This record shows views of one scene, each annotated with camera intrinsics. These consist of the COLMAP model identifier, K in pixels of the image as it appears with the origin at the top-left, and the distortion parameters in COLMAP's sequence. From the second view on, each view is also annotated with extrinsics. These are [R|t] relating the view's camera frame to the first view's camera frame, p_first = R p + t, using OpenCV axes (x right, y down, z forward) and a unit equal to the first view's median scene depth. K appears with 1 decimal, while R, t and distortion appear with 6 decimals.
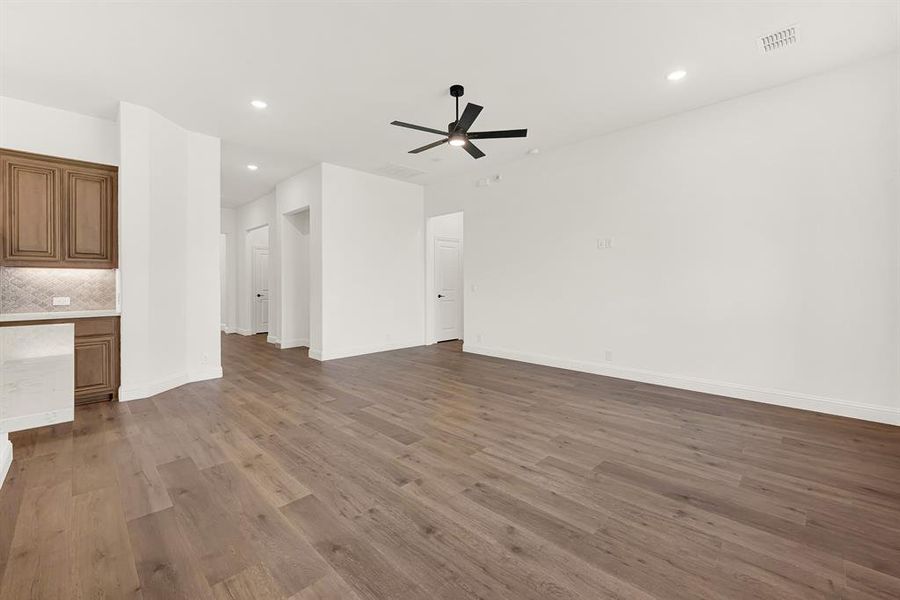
lens RADIAL K [[371.6, 0, 448.0], [0, 371.6, 293.6], [0, 0, 1]] dist [0.000880, 0.000106]
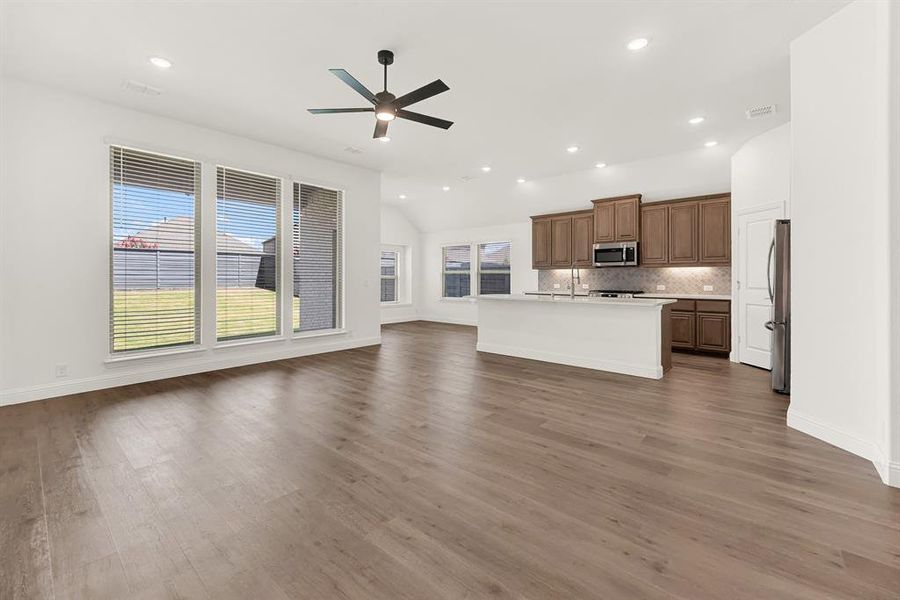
lens RADIAL K [[380.6, 0, 450.2], [0, 380.6, 282.0], [0, 0, 1]] dist [-0.002487, -0.000122]
pose [[-0.998154, 0.002026, -0.060708, -0.079761], [0.000056, 0.999474, 0.032445, -0.041681], [0.060742, 0.032381, -0.997628, 1.897633]]
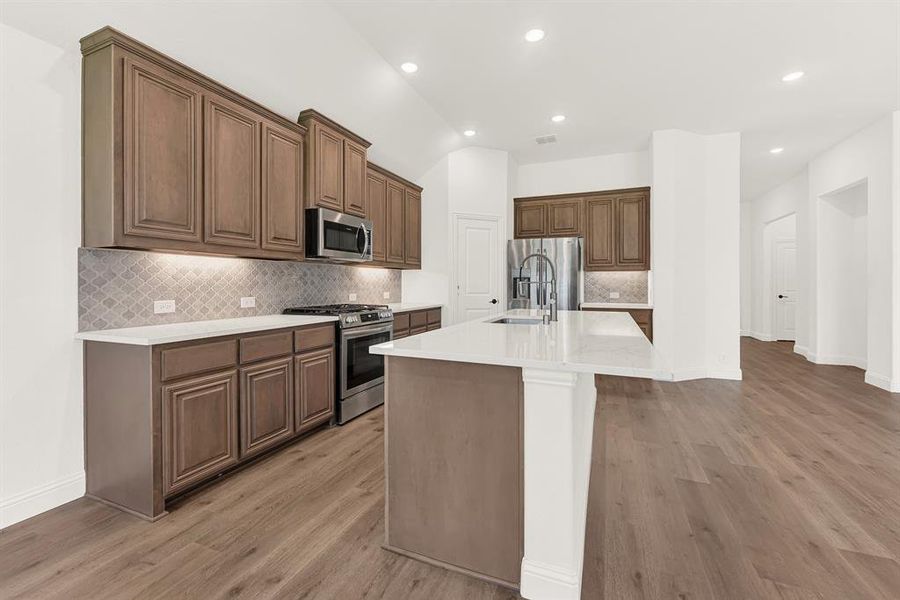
lens RADIAL K [[373.5, 0, 454.2], [0, 373.5, 283.3], [0, 0, 1]] dist [-0.000991, -0.000214]
pose [[0.383762, 0.003693, -0.923425, -0.005773], [-0.026408, 0.999627, -0.006977, 0.002134], [0.923054, 0.027063, 0.383716, -0.079377]]
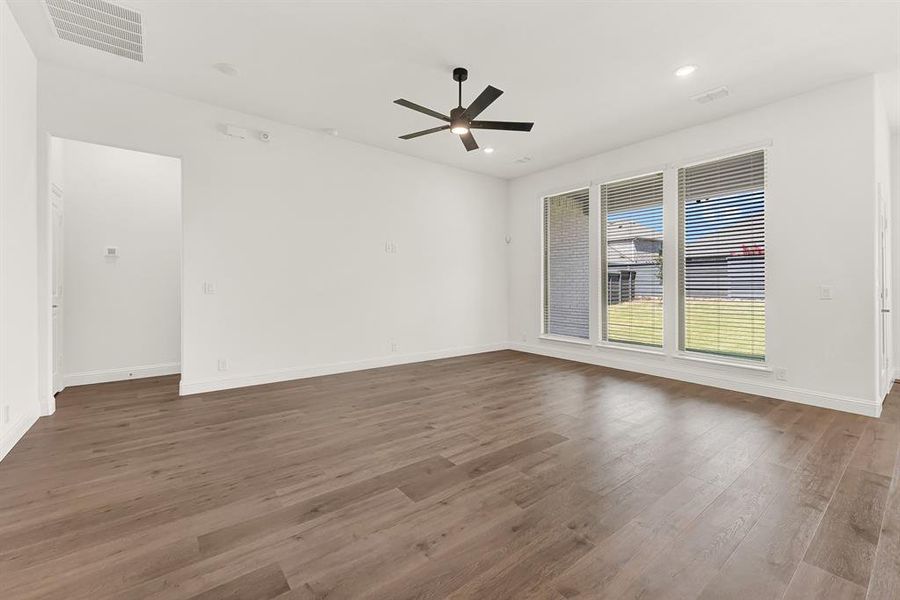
lens RADIAL K [[380.6, 0, 450.2], [0, 380.6, 282.0], [0, 0, 1]] dist [-0.002487, -0.000122]
pose [[0.123774, 0.011784, 0.992240, -0.921228], [0.018992, 0.999718, -0.014242, -0.012204], [-0.992129, 0.020607, 0.123516, 0.914136]]
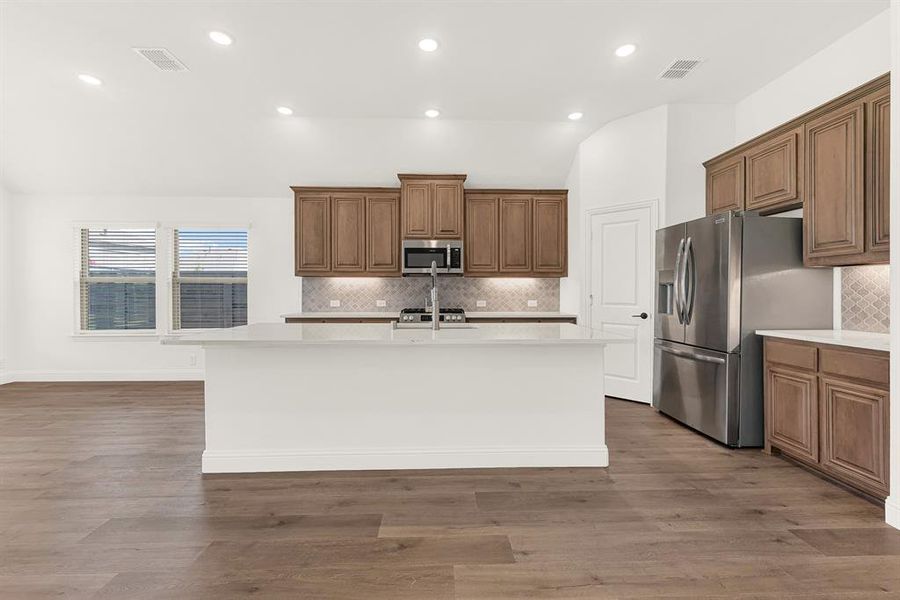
lens RADIAL K [[371.6, 0, 448.0], [0, 371.6, 293.6], [0, 0, 1]] dist [0.000880, 0.000106]
pose [[-0.680550, 0.004375, -0.732689, -0.112838], [-0.016102, 0.999651, 0.020925, -0.019081], [0.732525, 0.026038, -0.680242, 0.950503]]
